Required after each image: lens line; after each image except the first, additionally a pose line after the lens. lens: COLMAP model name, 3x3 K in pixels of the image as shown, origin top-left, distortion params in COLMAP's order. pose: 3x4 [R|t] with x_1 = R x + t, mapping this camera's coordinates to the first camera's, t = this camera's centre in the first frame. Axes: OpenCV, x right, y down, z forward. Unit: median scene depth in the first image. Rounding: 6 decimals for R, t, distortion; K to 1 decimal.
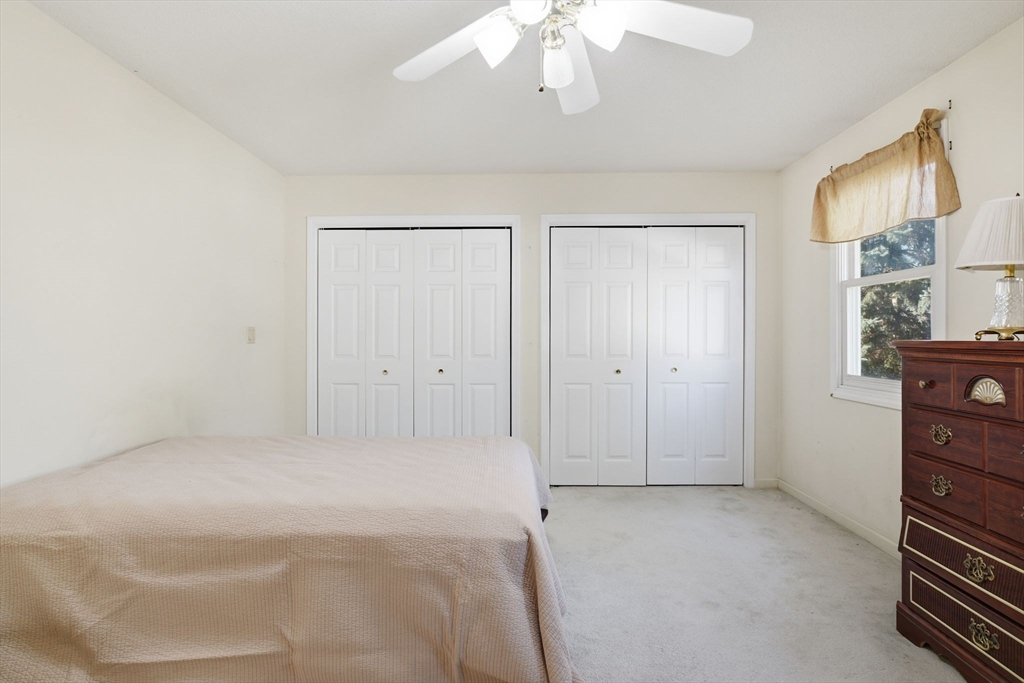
lens RADIAL K [[537.6, 0, 531.2], [0, 537.6, 340.0], [0, 0, 1]] dist [-0.009918, 0.002075]
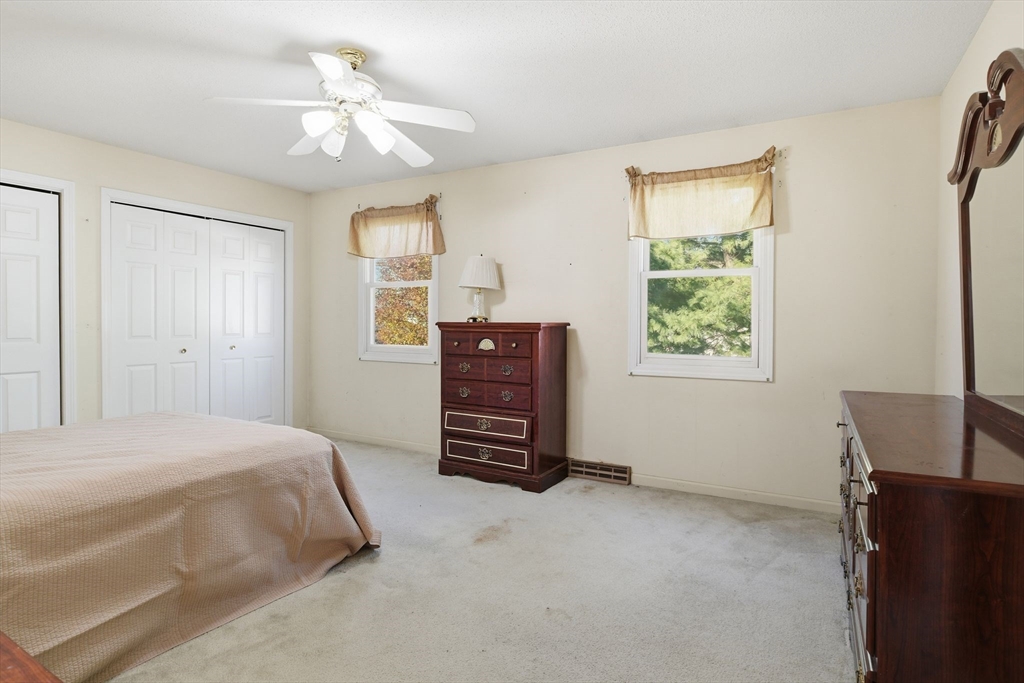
lens RADIAL K [[526.2, 0, 517.1], [0, 526.2, 336.9], [0, 0, 1]] dist [-0.001525, 0.000607]
pose [[0.487307, -0.022213, 0.872948, -0.890321], [-0.002307, 0.999640, 0.026725, 0.003387], [-0.873228, -0.015037, 0.487080, -0.165766]]
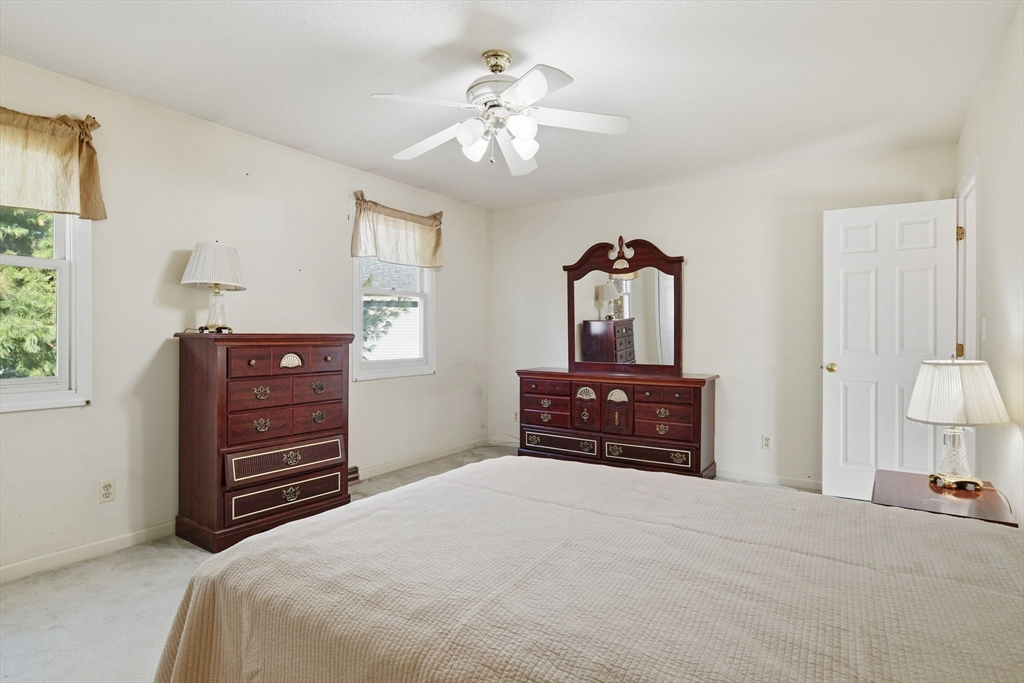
lens RADIAL K [[526.2, 0, 517.1], [0, 526.2, 336.9], [0, 0, 1]] dist [-0.001525, 0.000607]
pose [[-0.815407, -0.011195, 0.578779, -0.733116], [-0.003838, 0.999896, 0.013933, -0.012938], [-0.578875, 0.009140, -0.815365, 1.788082]]
